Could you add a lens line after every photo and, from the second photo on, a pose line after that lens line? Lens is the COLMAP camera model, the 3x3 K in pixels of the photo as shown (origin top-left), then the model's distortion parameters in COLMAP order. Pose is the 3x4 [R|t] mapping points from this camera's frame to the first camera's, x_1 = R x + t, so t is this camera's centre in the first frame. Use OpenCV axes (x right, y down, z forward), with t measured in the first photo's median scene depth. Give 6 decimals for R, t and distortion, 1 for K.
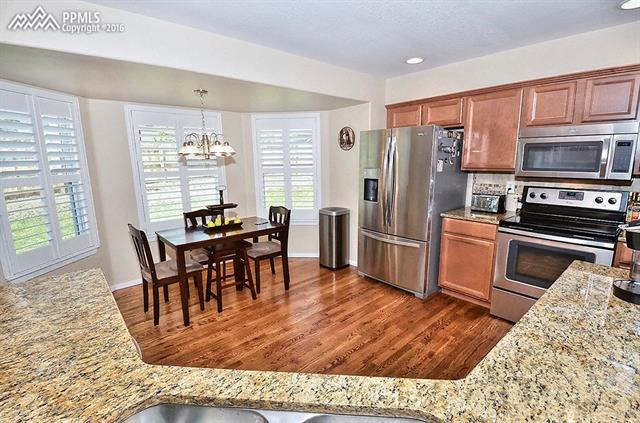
lens RADIAL K [[298.0, 0, 320.0], [0, 298.0, 211.5], [0, 0, 1]] dist [-0.000530, -0.012697]
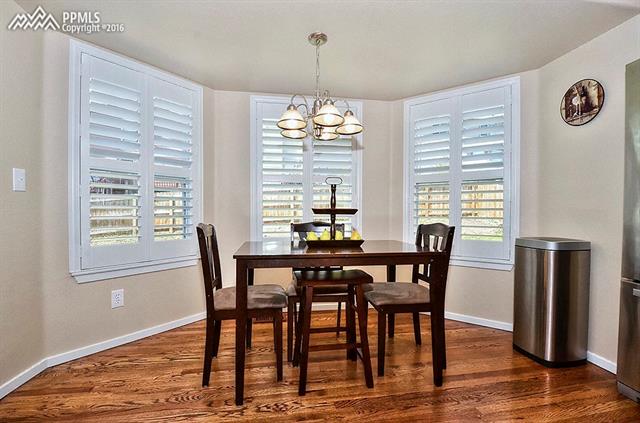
lens RADIAL K [[298.0, 0, 320.0], [0, 298.0, 211.5], [0, 0, 1]] dist [-0.000530, -0.012697]
pose [[0.846132, 0.021726, -0.532531, -0.019432], [-0.111003, 0.984442, -0.136209, 0.064673], [0.521287, 0.174363, 0.835379, 0.416555]]
